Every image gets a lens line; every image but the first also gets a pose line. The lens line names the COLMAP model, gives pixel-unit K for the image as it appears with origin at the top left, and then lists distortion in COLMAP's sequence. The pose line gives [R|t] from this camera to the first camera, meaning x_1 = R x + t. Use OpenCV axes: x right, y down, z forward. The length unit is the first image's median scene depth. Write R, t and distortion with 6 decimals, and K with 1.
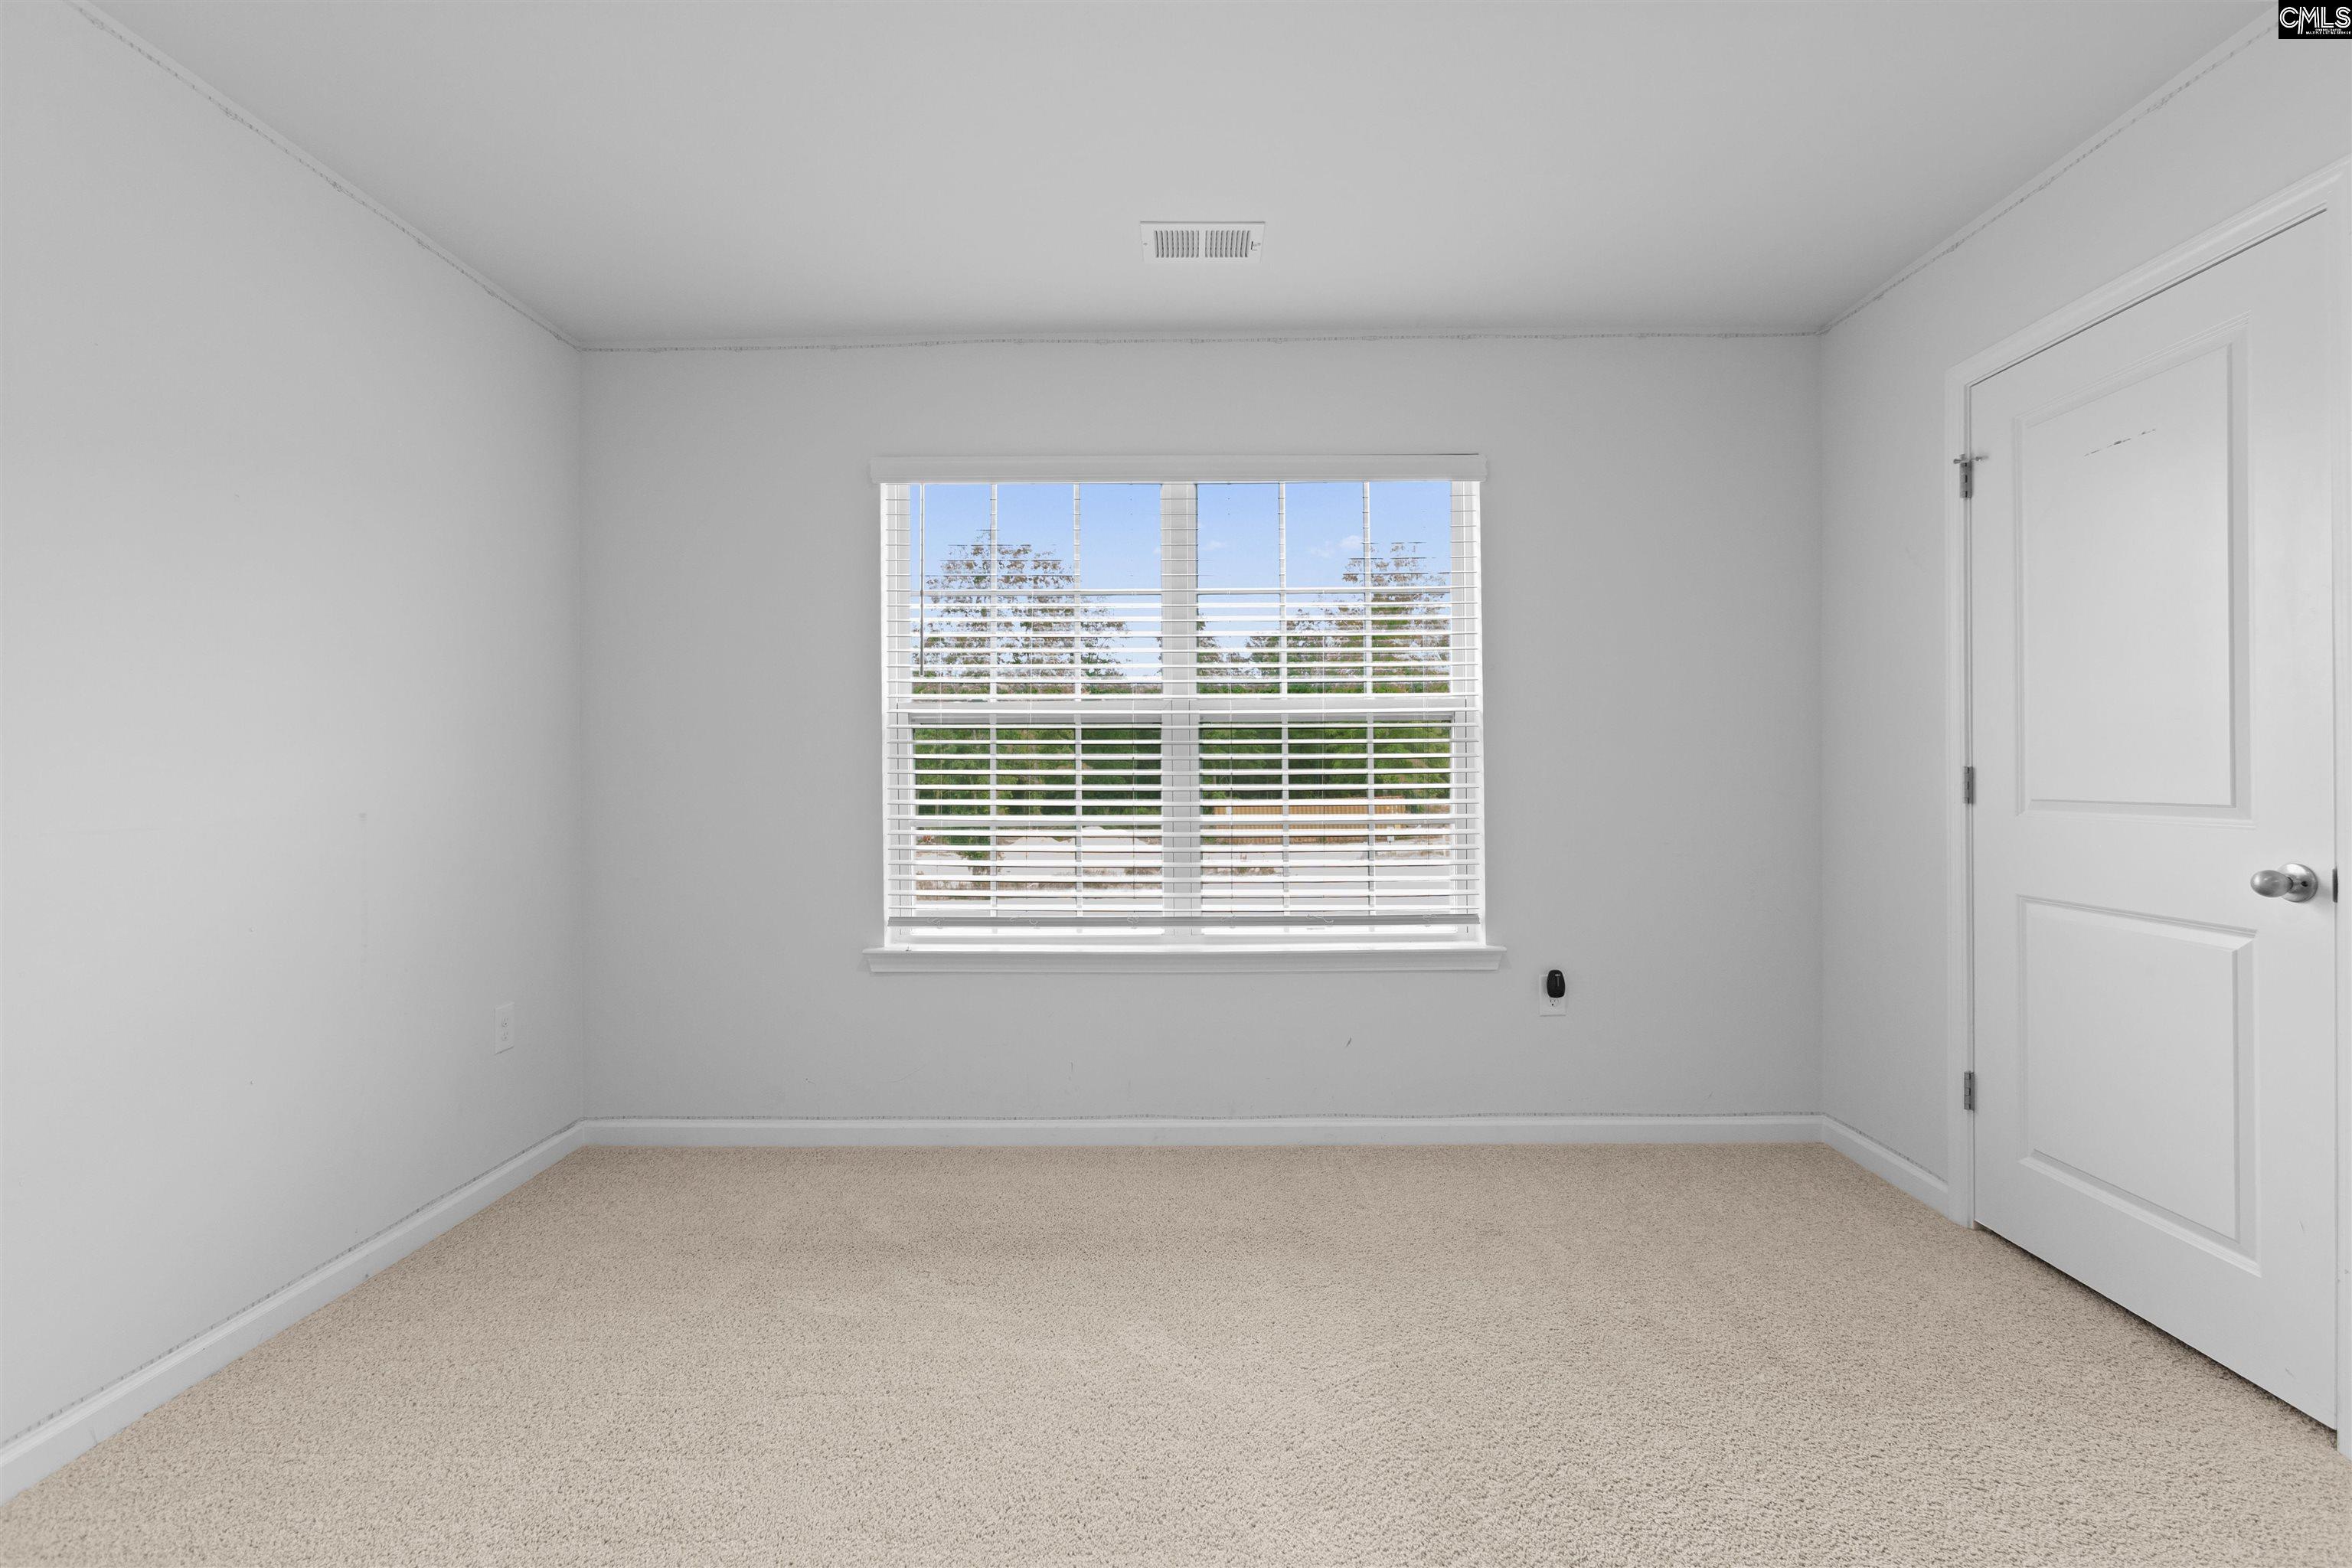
lens RADIAL K [[1037.8, 0, 1229.1], [0, 1037.8, 779.4], [0, 0, 1]] dist [-0.002164, -0.000276]
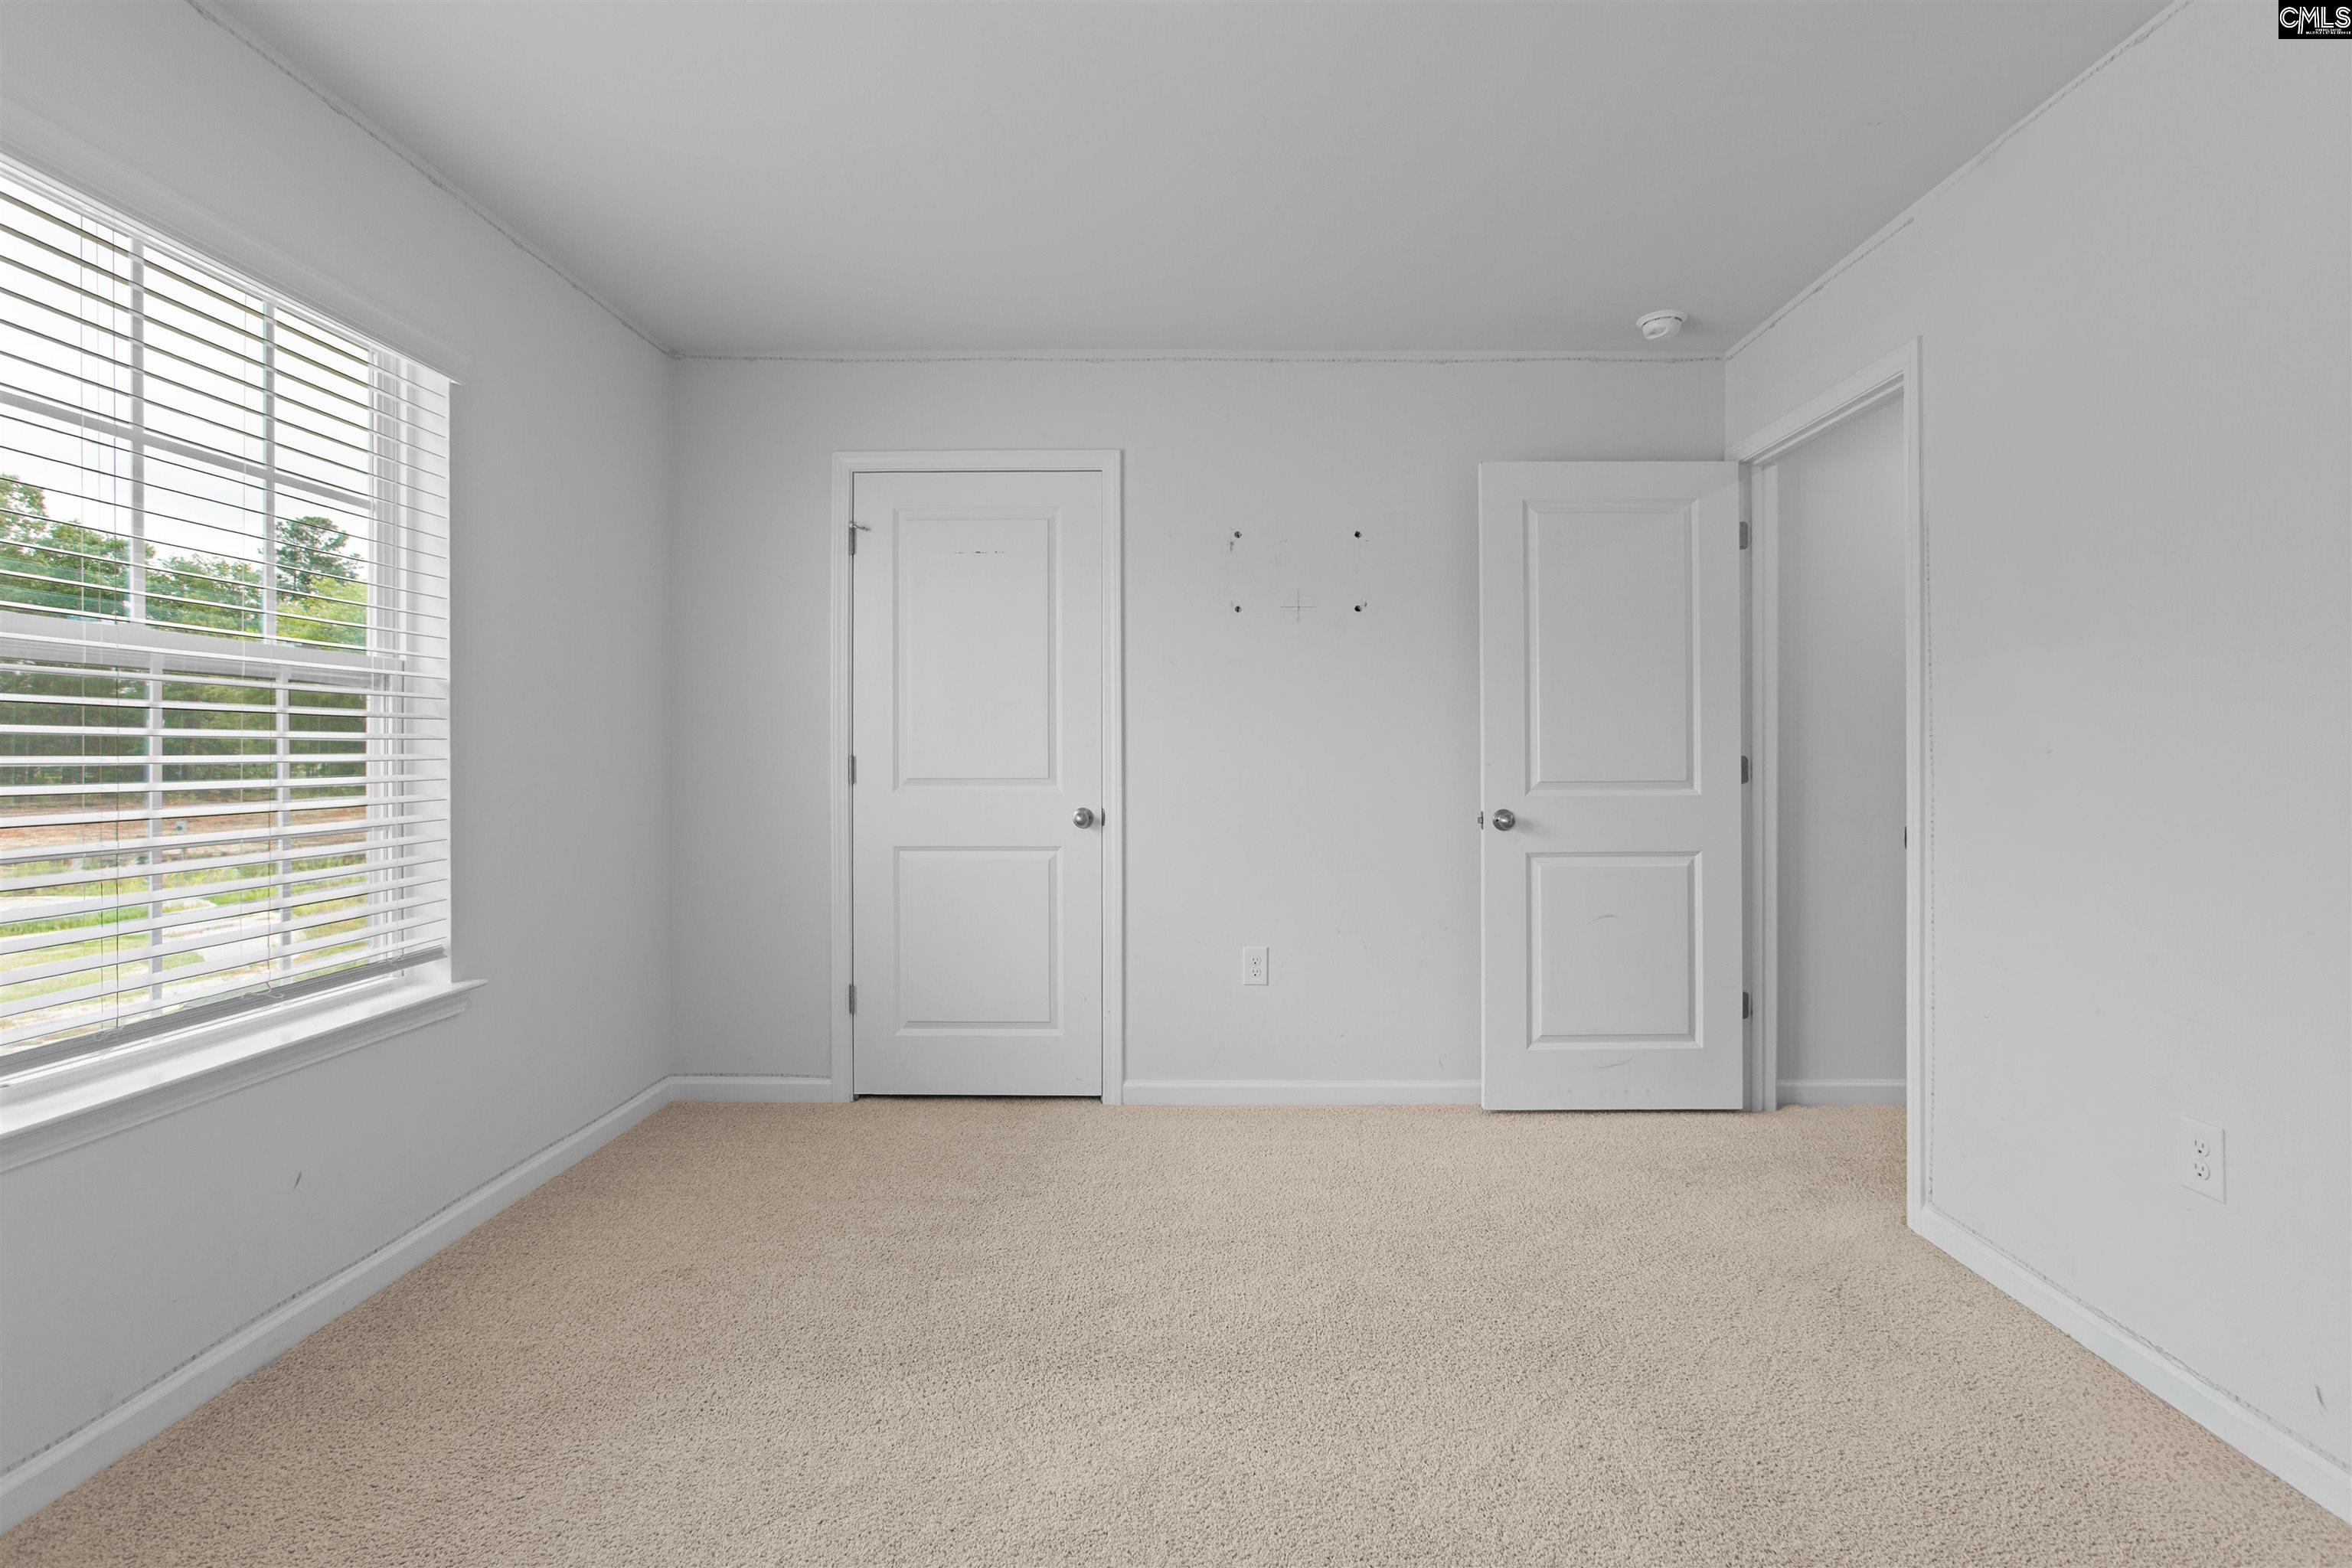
lens RADIAL K [[1080.5, 0, 1171.7], [0, 1080.5, 756.7], [0, 0, 1]] dist [-0.000877, -0.000323]
pose [[0.028373, 0.001170, 0.999597, -0.666970], [0.001499, 0.999998, -0.001213, -0.008540], [-0.999596, 0.001533, 0.028371, 0.550022]]
